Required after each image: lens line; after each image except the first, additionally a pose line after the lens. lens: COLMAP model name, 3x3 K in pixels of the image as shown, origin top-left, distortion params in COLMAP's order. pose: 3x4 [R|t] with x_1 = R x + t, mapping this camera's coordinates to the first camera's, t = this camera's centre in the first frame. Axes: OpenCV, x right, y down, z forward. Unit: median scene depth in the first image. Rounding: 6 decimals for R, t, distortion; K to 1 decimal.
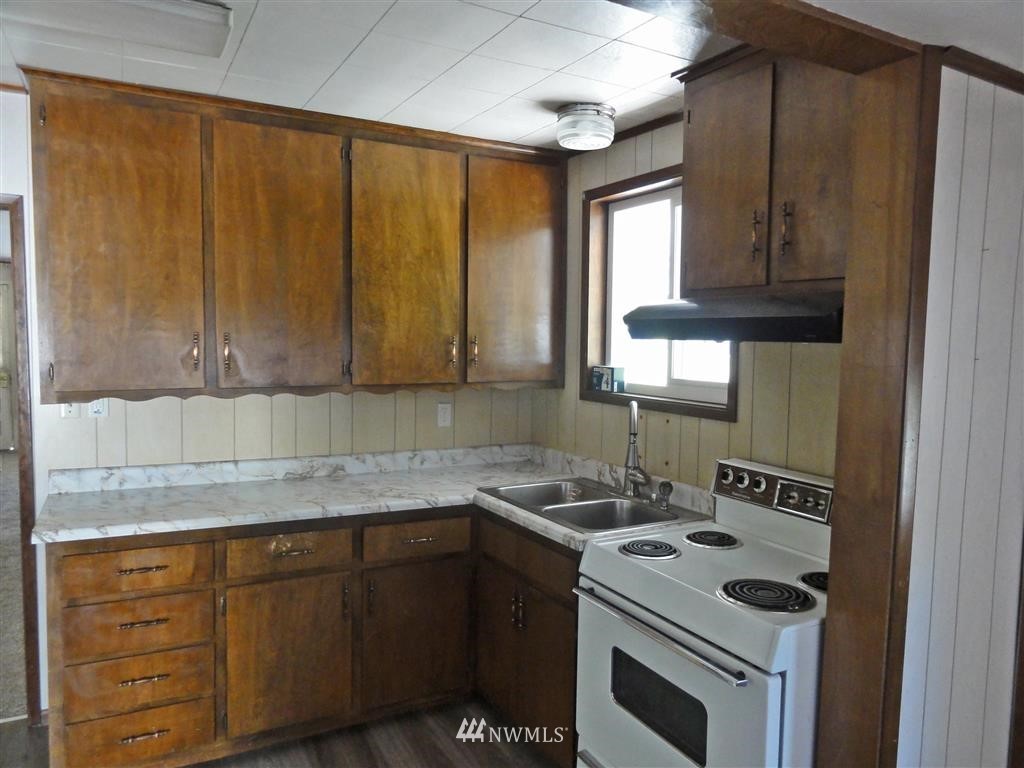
lens RADIAL K [[725.6, 0, 512.9], [0, 725.6, 382.8], [0, 0, 1]] dist [-0.004224, 0.002356]
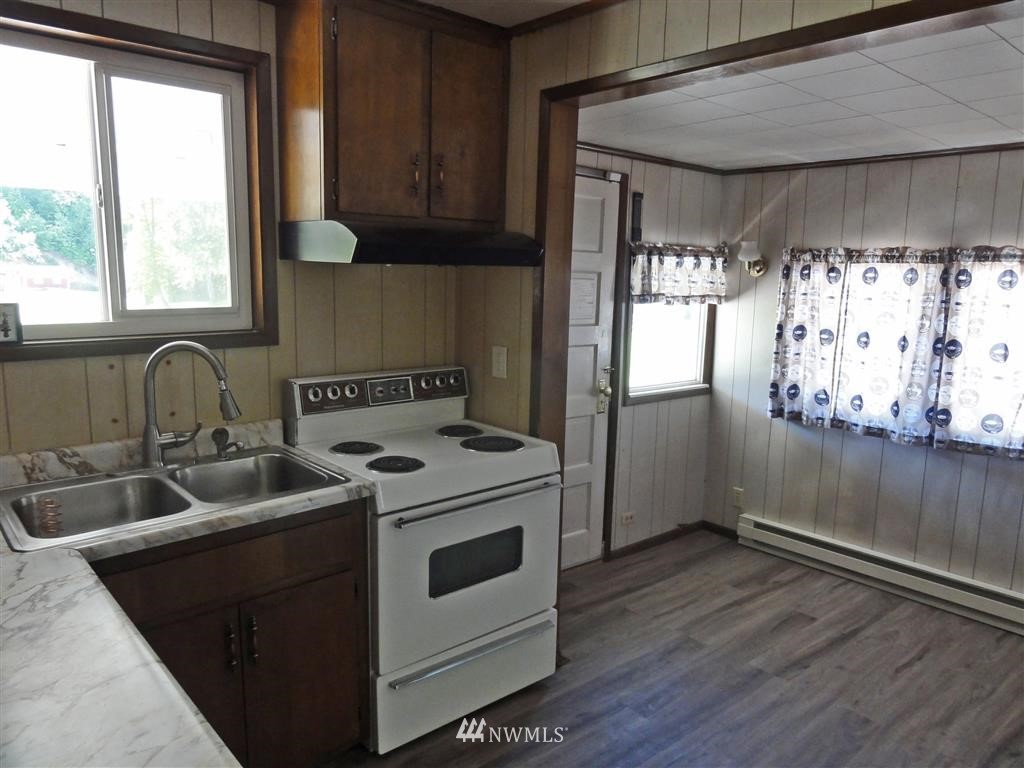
lens RADIAL K [[725.6, 0, 512.2], [0, 725.6, 386.6], [0, 0, 1]] dist [-0.004224, 0.002356]
pose [[-0.225872, -0.186007, 0.956234, -0.786089], [0.037375, 0.979224, 0.199308, -0.081528], [-0.973440, 0.080757, -0.214228, 0.975952]]
